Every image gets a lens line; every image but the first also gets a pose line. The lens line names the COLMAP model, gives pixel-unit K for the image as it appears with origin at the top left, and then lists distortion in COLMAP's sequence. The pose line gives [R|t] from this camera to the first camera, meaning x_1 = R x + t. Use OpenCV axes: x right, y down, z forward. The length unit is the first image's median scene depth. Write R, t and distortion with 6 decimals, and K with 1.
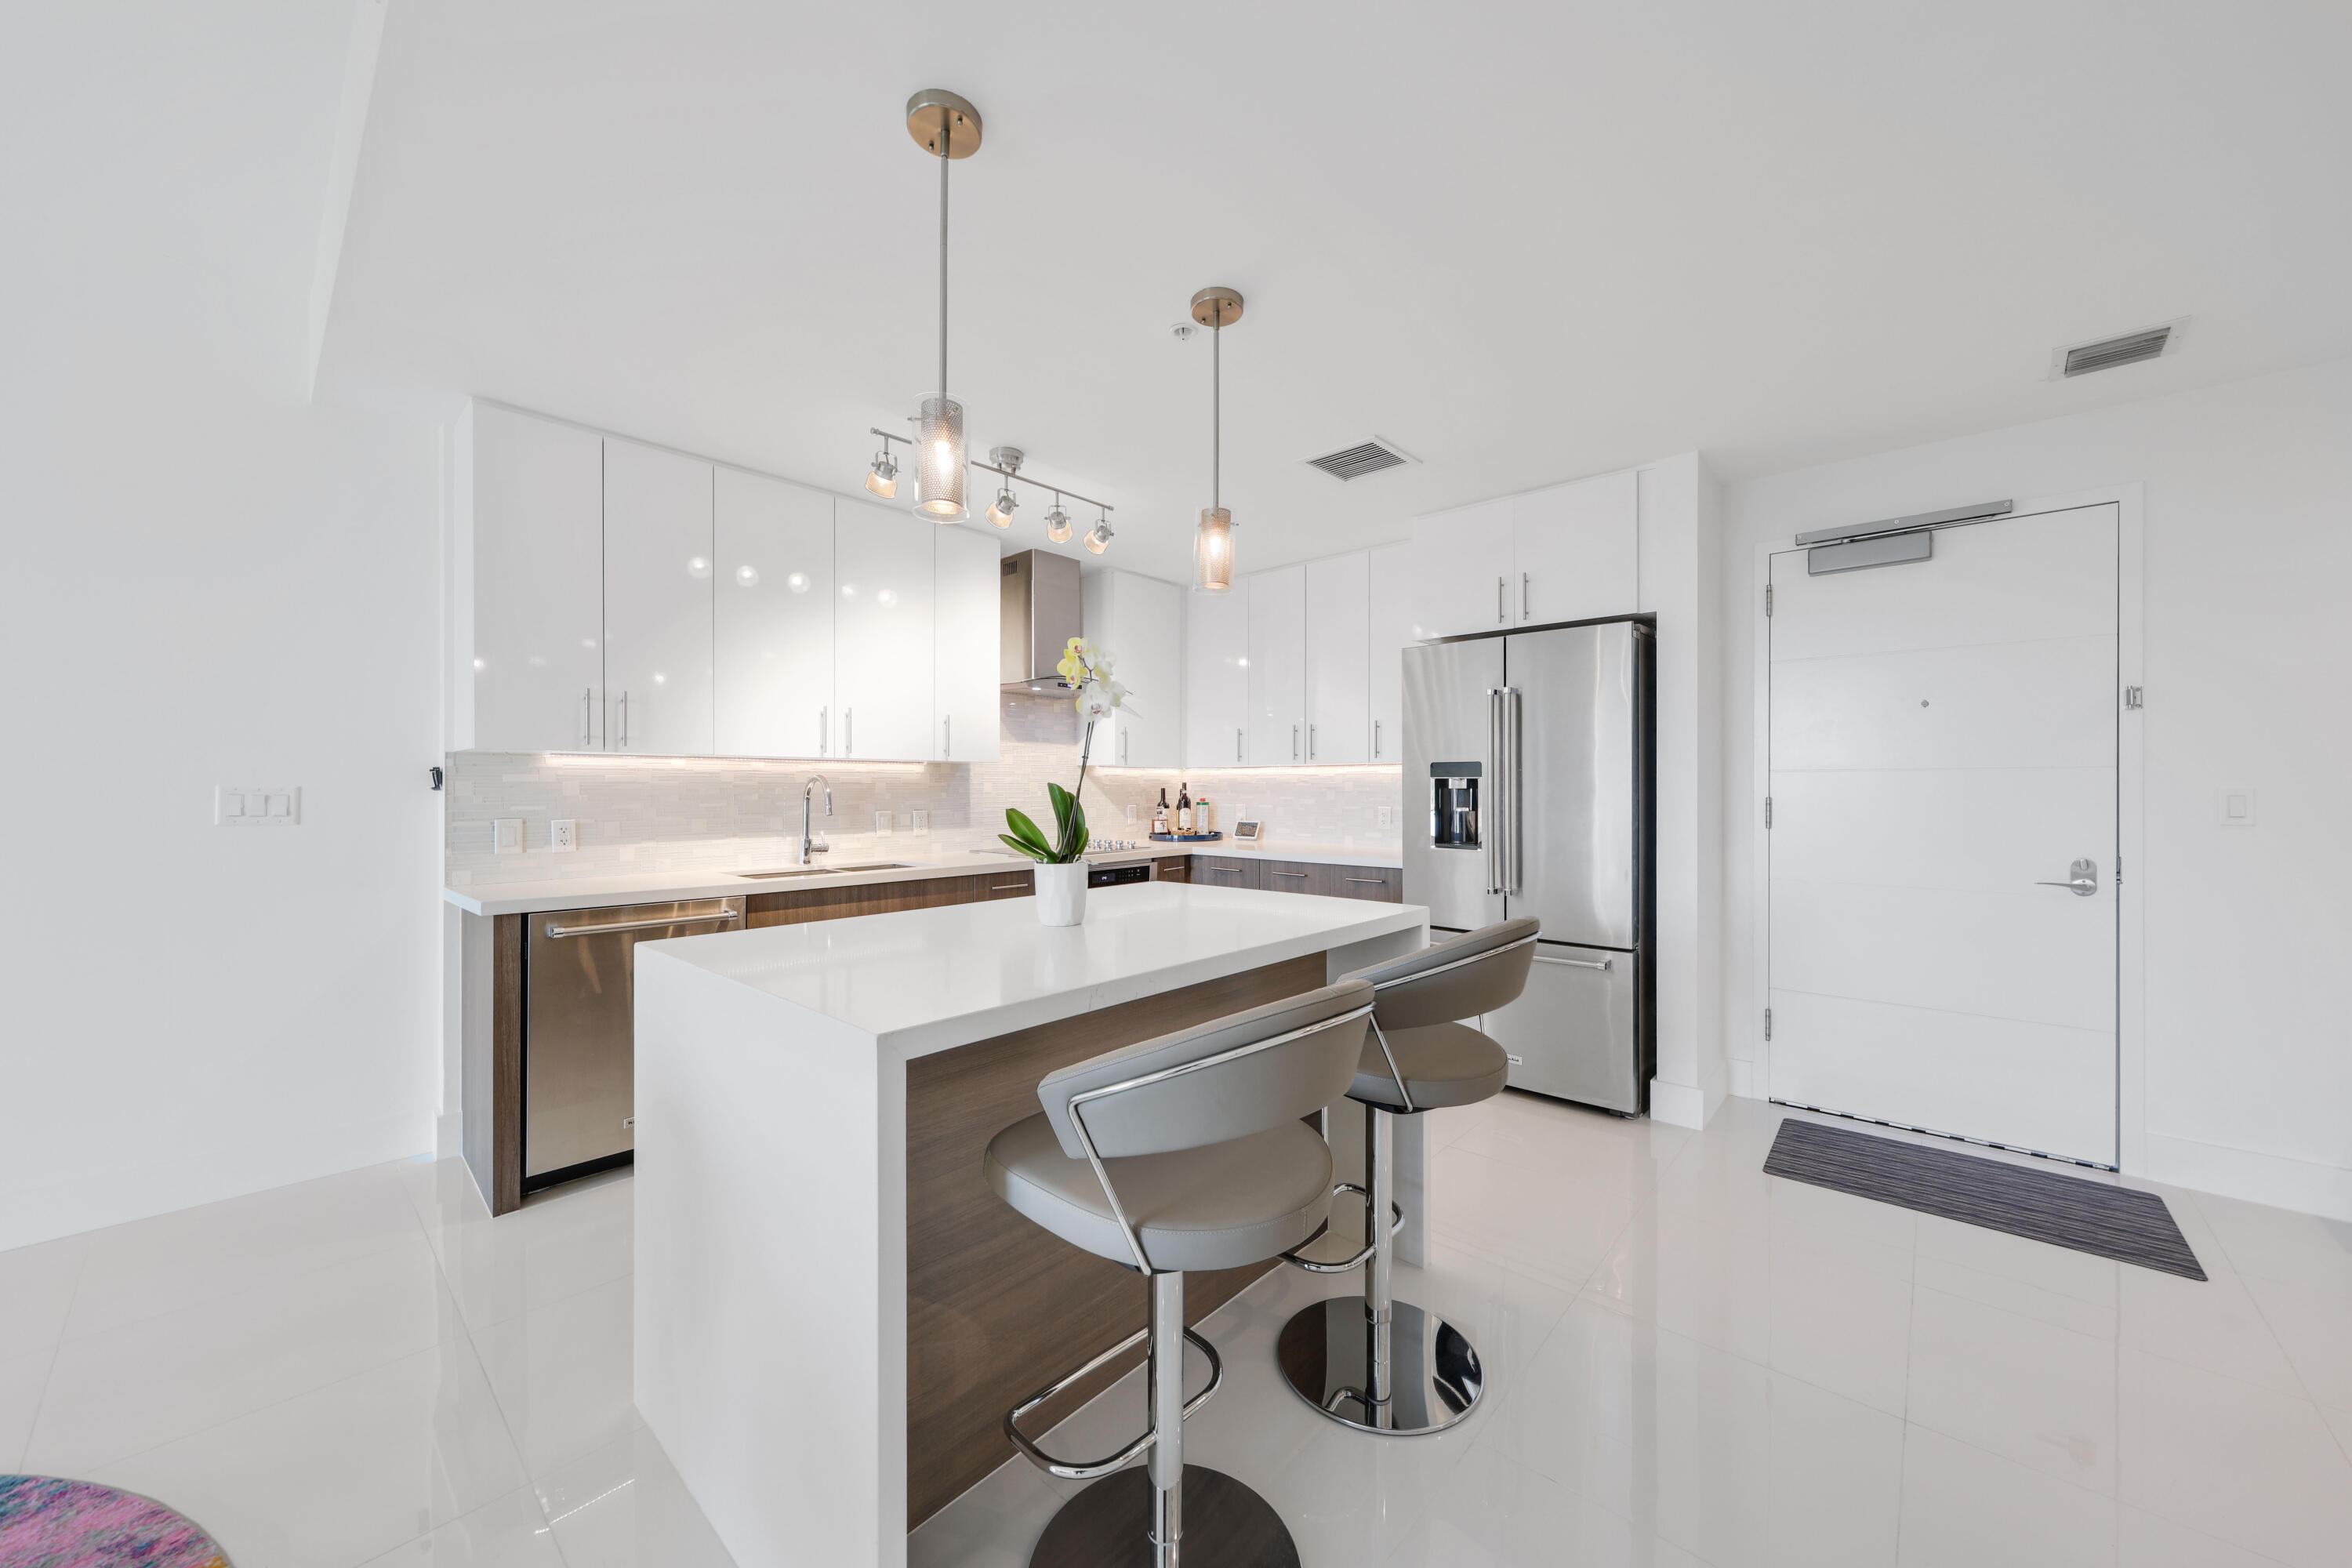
lens RADIAL K [[839.8, 0, 1183.3], [0, 839.8, 786.2], [0, 0, 1]] dist [-0.001346, -0.000257]
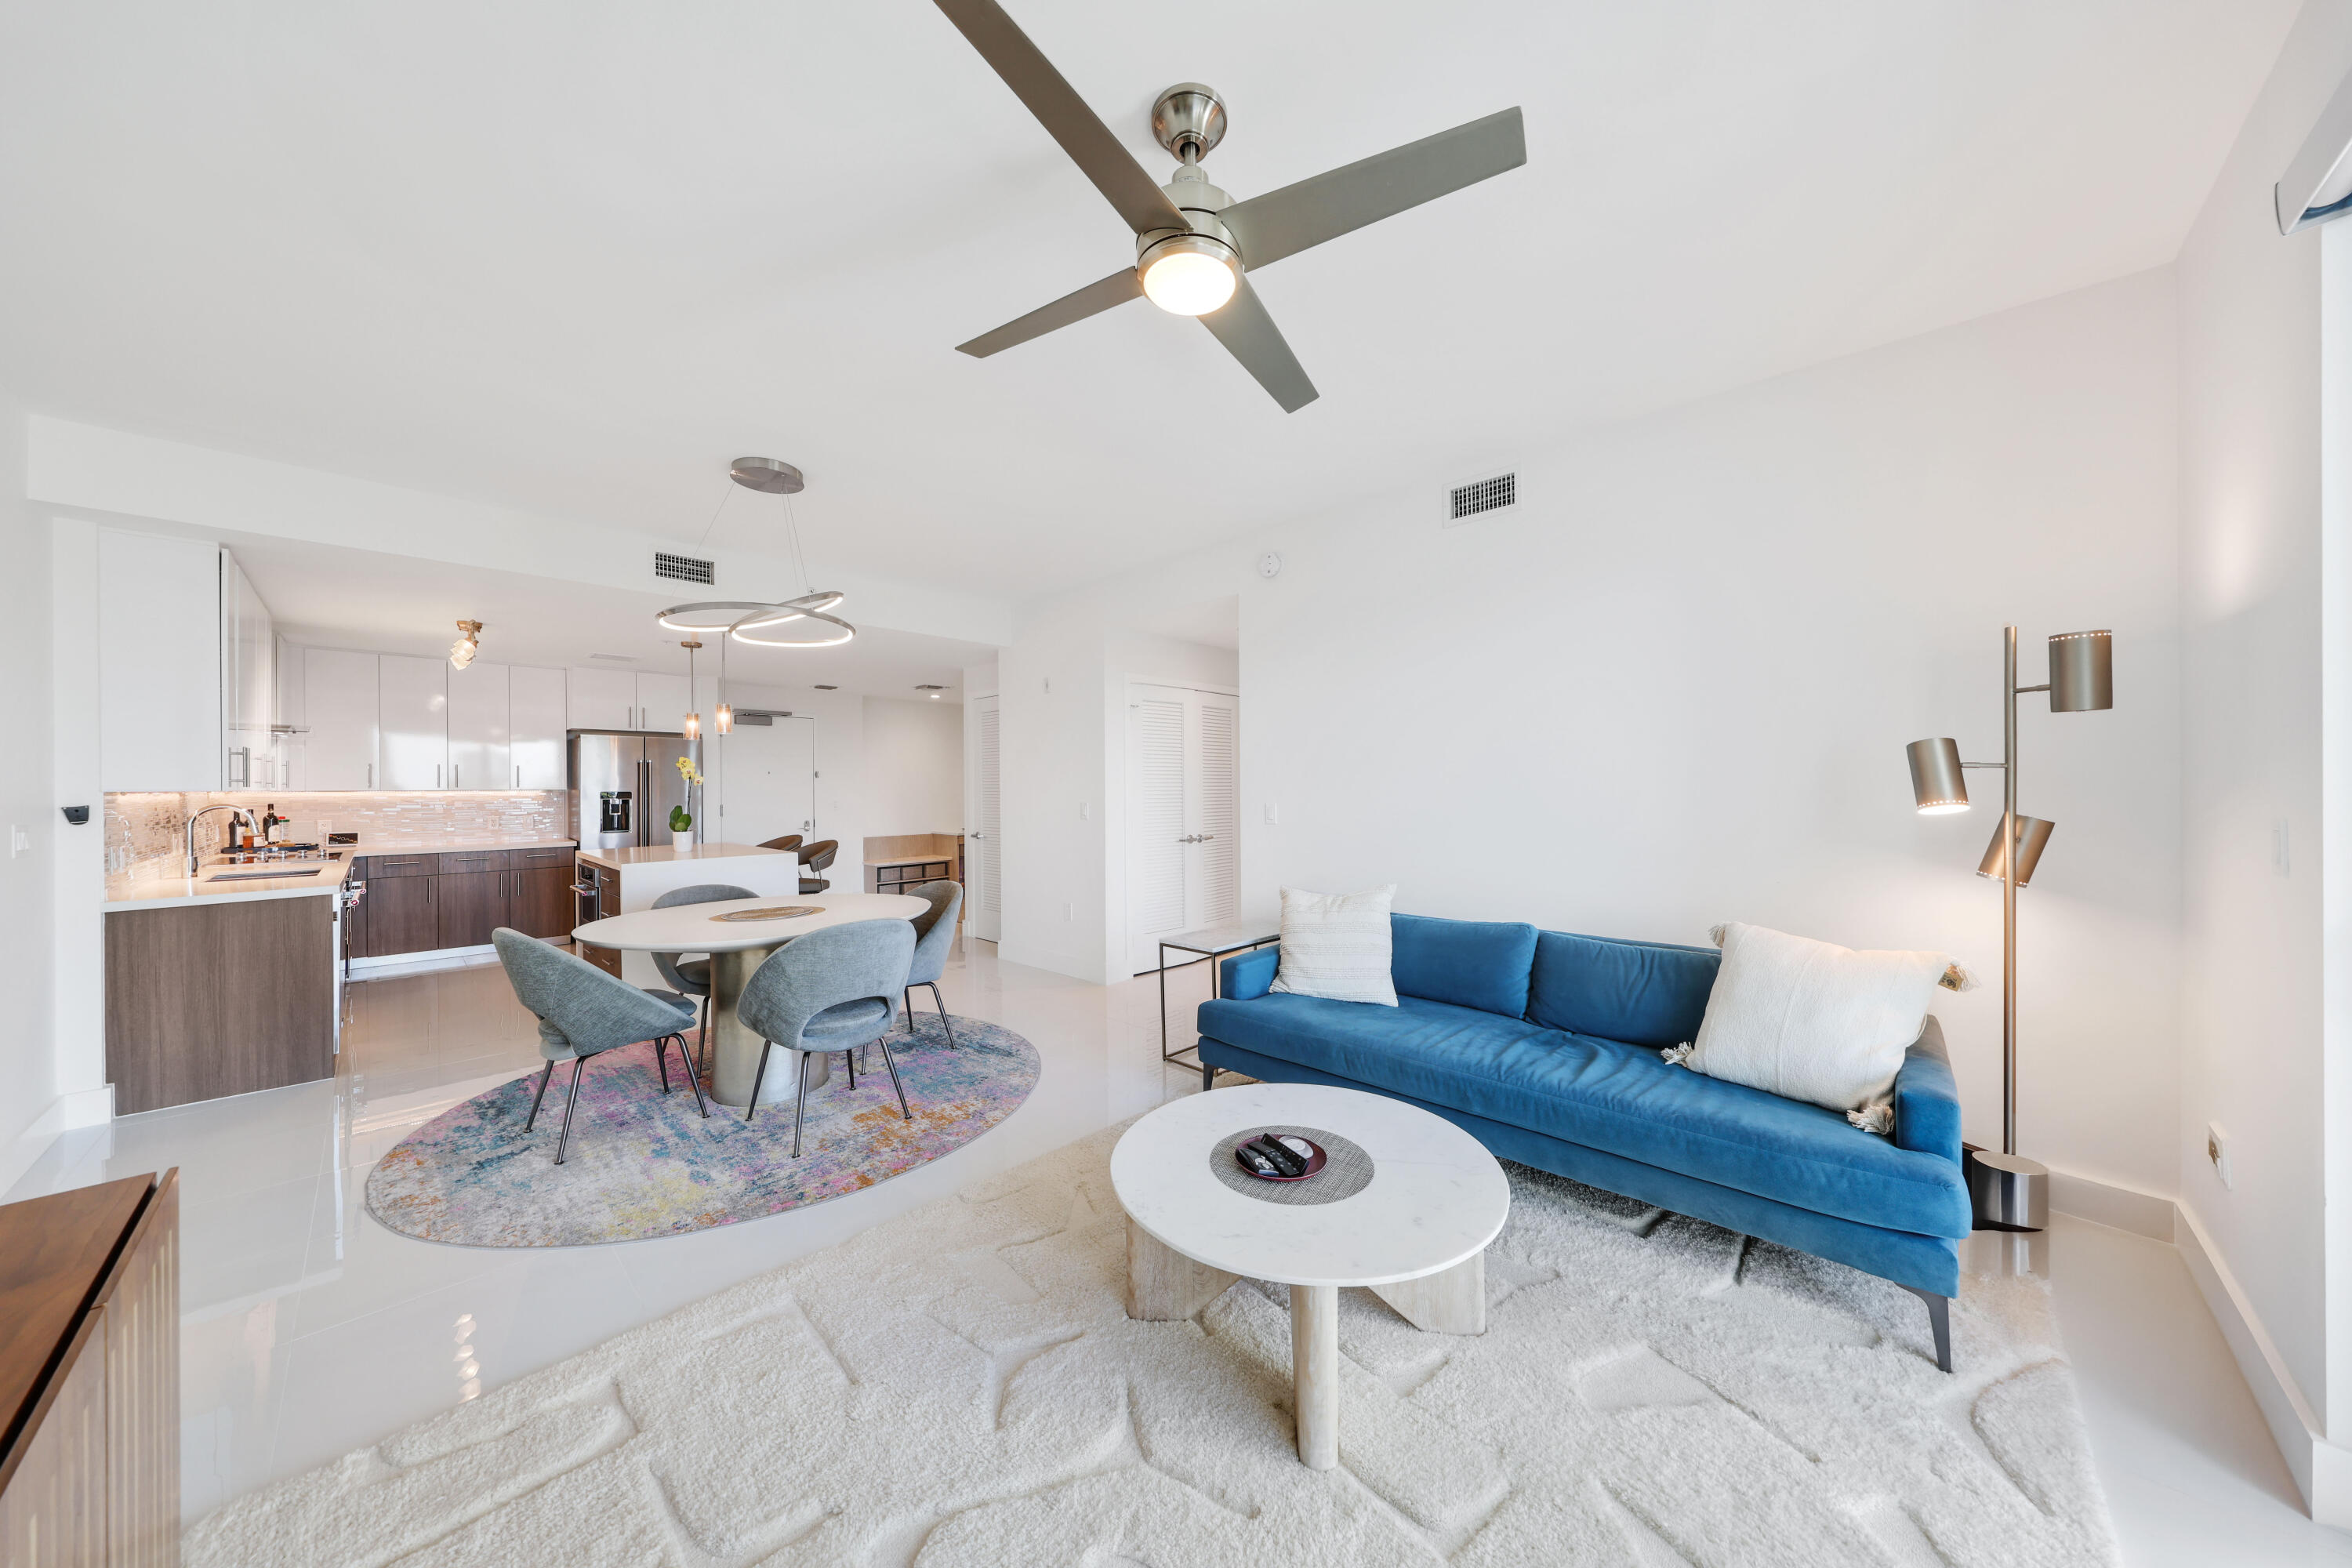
lens RADIAL K [[769.6, 0, 1179.8], [0, 769.6, 790.9], [0, 0, 1]] dist [0.000820, 0.001509]
pose [[0.045376, -0.005982, 0.998952, -1.833250], [0.003040, 0.999978, 0.005851, -0.044049], [-0.998965, 0.002772, 0.045393, -0.617464]]
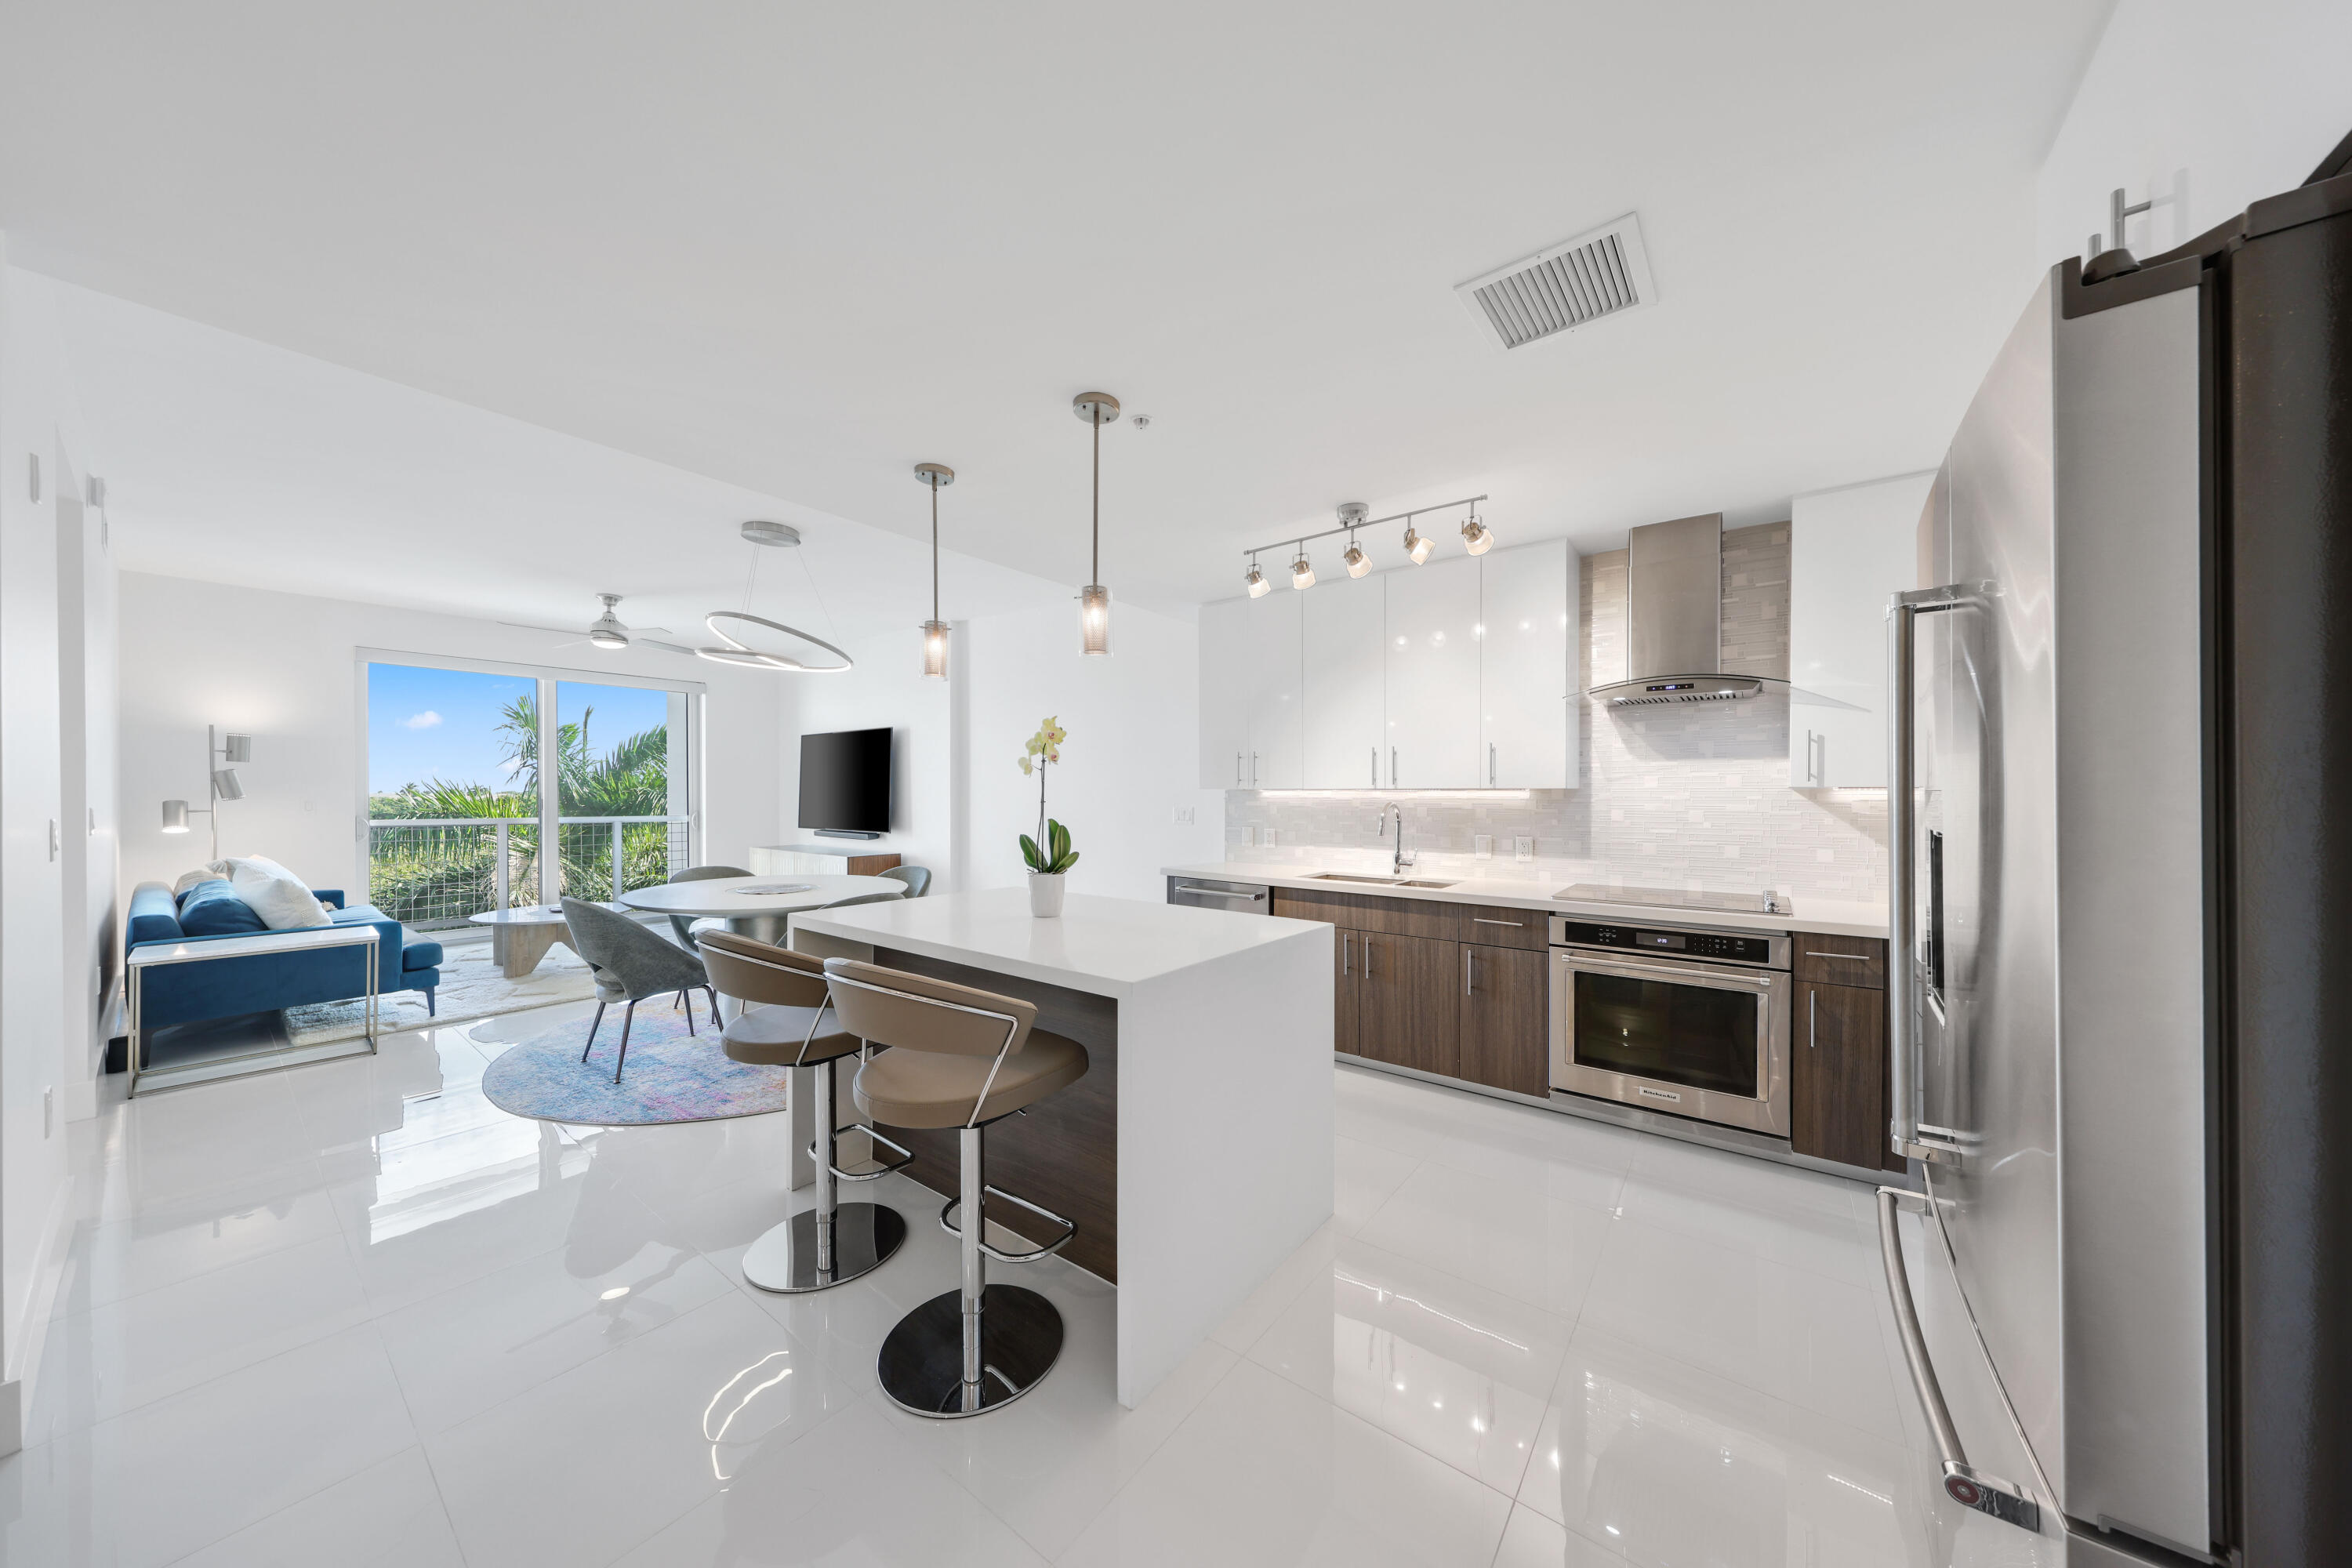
lens RADIAL K [[740.0, 0, 1177.2], [0, 740.0, 792.1], [0, 0, 1]] dist [0.000602, 0.000007]
pose [[0.082309, -0.000744, -0.996607, 0.725617], [0.000604, 1.000000, -0.000697, -0.032356], [0.996607, -0.000544, 0.082309, 0.705037]]
